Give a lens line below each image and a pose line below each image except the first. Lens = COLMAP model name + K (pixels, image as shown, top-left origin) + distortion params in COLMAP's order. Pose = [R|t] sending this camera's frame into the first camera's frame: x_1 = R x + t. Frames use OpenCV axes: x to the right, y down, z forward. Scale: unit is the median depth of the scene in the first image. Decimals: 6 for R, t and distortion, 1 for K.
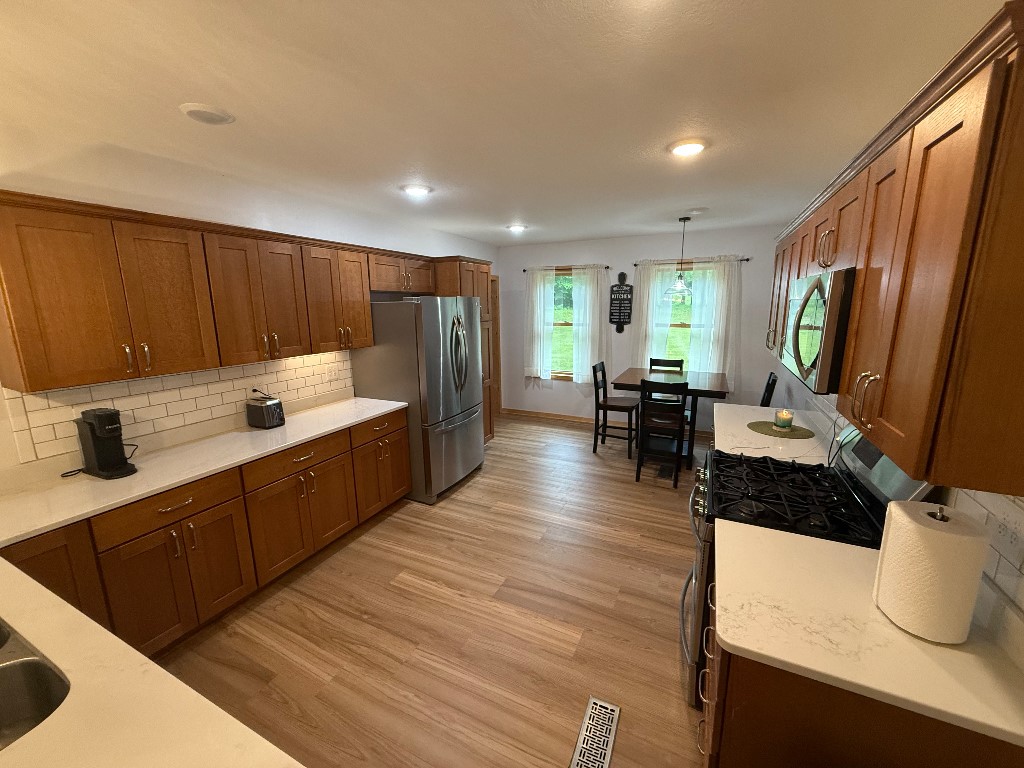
lens RADIAL K [[408.0, 0, 511.6], [0, 408.0, 380.3], [0, 0, 1]] dist [0.003338, 0.000429]
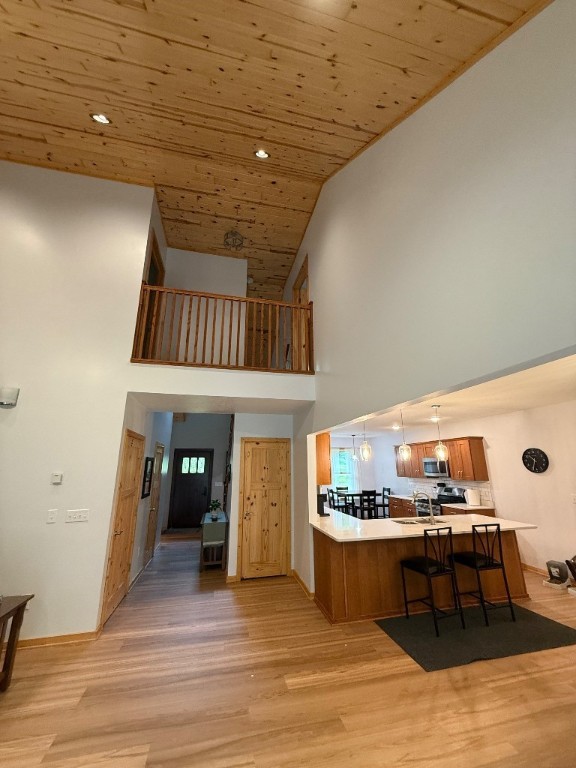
lens RADIAL K [[306.0, 0, 292.0], [0, 306.0, 383.0], [0, 0, 1]] dist [0.003338, 0.000429]
pose [[0.776009, 0.172320, 0.606726, -1.097634], [0.113518, 0.908087, -0.403102, 0.091646], [-0.620423, 0.381685, 0.685122, -0.326708]]
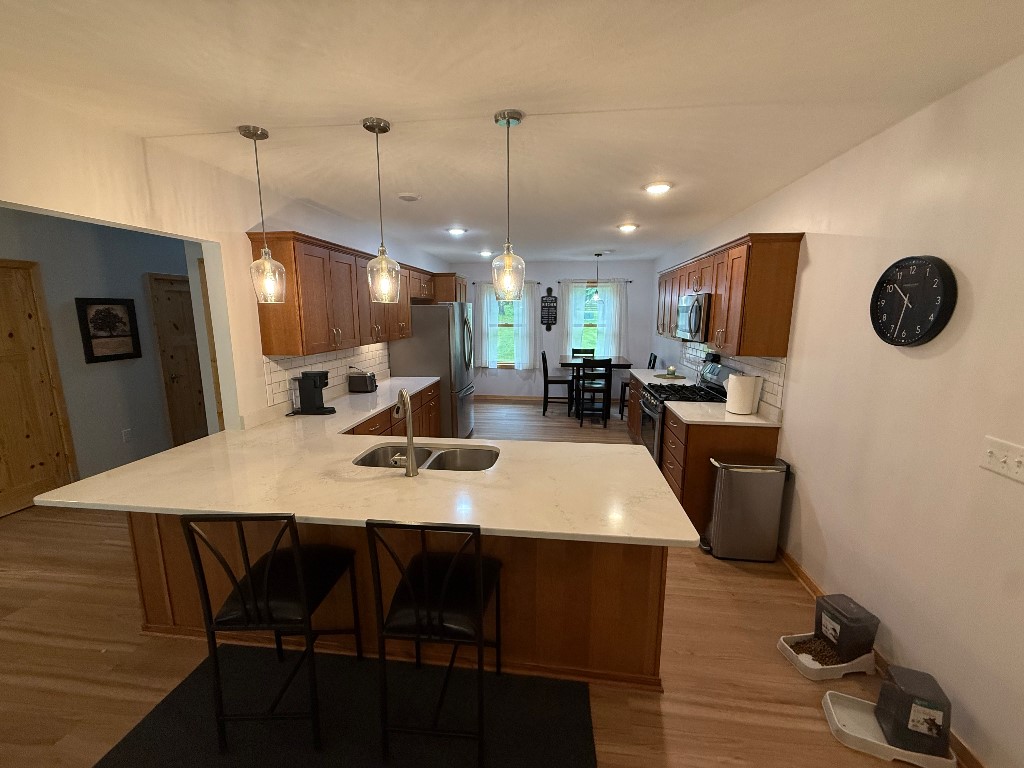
lens RADIAL K [[408.0, 0, 509.4], [0, 408.0, 380.5], [0, 0, 1]] dist [0.003338, 0.000429]
pose [[0.950644, -0.042571, 0.307351, -0.309754], [0.049224, 0.998691, -0.013922, 0.065778], [-0.306355, 0.028364, 0.951495, -0.274082]]
